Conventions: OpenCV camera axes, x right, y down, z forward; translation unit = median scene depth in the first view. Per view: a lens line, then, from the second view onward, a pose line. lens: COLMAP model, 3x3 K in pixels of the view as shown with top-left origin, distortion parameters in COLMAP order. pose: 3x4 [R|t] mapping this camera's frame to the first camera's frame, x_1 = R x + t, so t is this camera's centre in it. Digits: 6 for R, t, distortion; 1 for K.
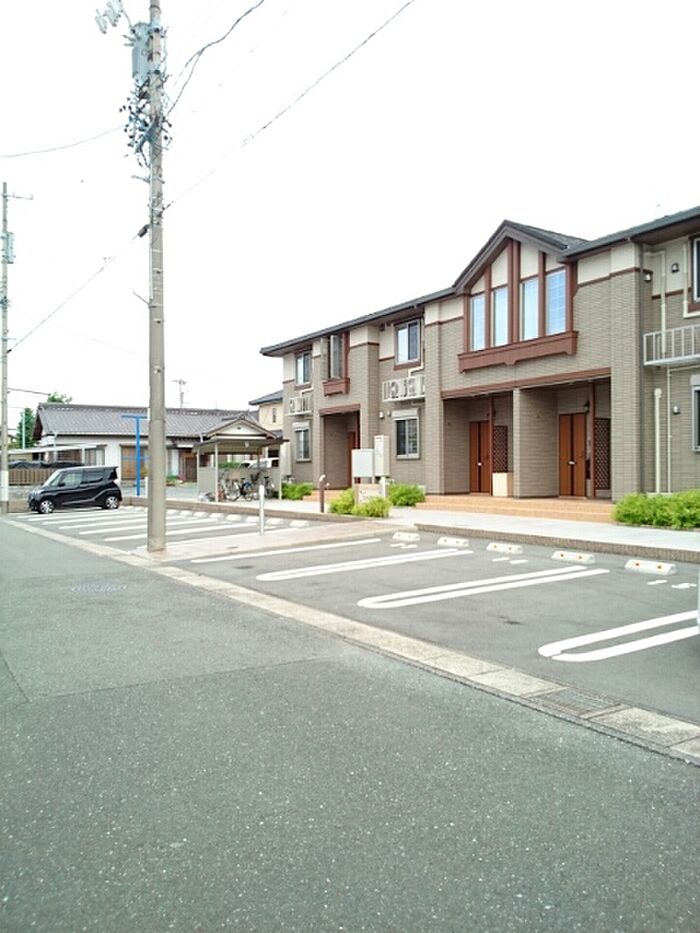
lens RADIAL K [[526.2, 0, 350.0], [0, 526.2, 466.5], [0, 0, 1]] dist [0.001739, 0.000674]
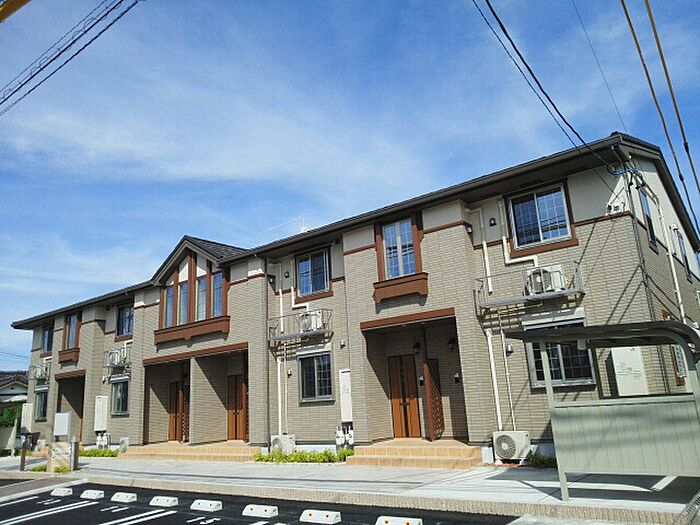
lens RADIAL K [[585.4, 0, 350.0], [0, 585.4, 262.5], [0, 0, 1]] dist [0.042954, -0.004184]
pose [[0.987297, -0.001767, 0.158875, 0.457037], [0.040586, 0.969568, -0.241434, -0.006670], [-0.153613, 0.244815, 0.957324, -0.513832]]
